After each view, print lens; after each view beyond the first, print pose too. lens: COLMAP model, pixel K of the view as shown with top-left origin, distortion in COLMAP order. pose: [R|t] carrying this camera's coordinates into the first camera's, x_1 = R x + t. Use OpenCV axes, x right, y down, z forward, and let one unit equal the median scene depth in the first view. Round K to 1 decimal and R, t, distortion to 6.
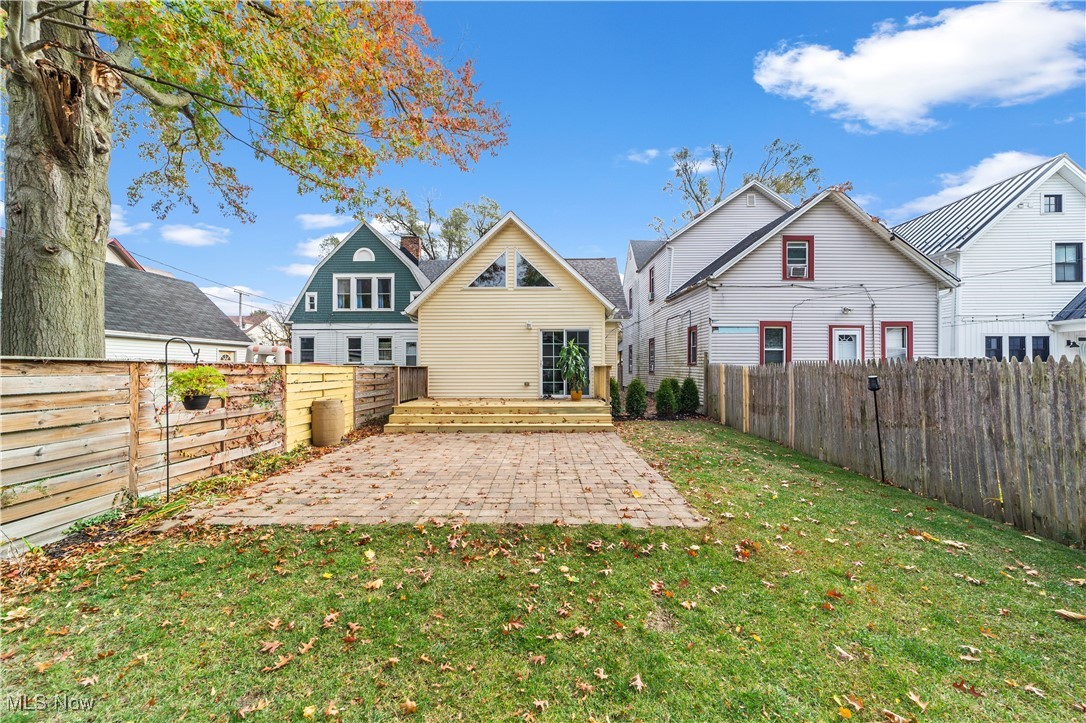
lens RADIAL K [[413.9, 0, 544.5], [0, 413.9, 364.4], [0, 0, 1]] dist [-0.018360, 0.008858]
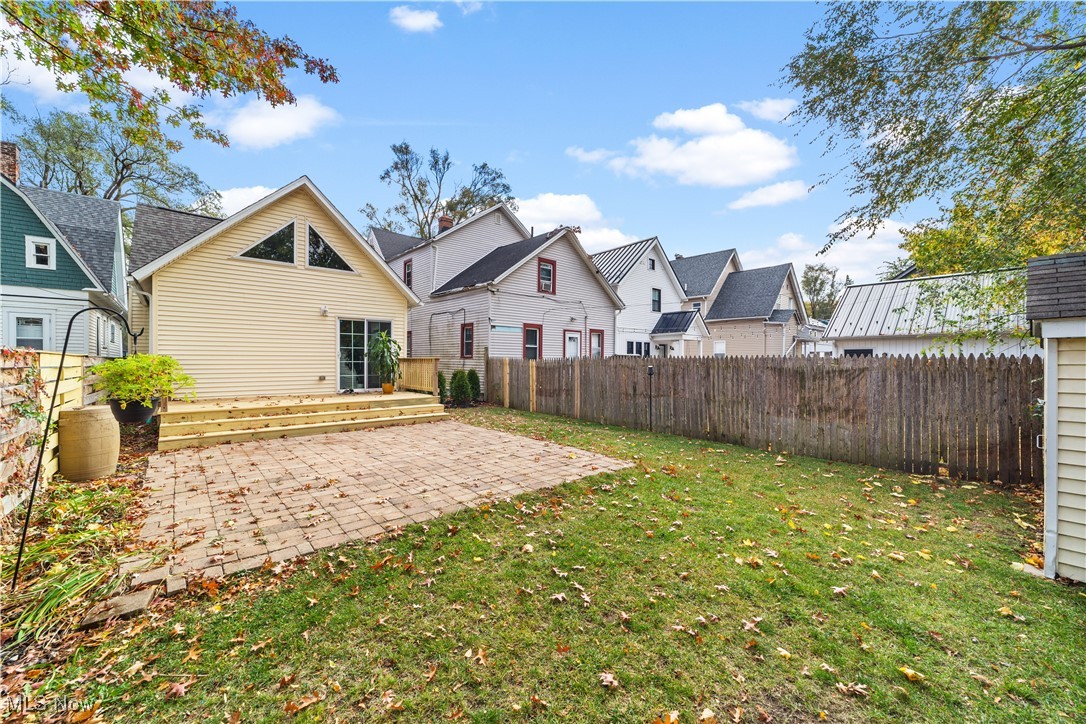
lens RADIAL K [[413.9, 0, 544.5], [0, 413.9, 364.9], [0, 0, 1]] dist [-0.018360, 0.008858]
pose [[0.743939, -0.002637, 0.668243, -0.352950], [-0.010072, 0.999834, 0.015158, 0.001847], [-0.668172, -0.018007, 0.743789, 0.039177]]
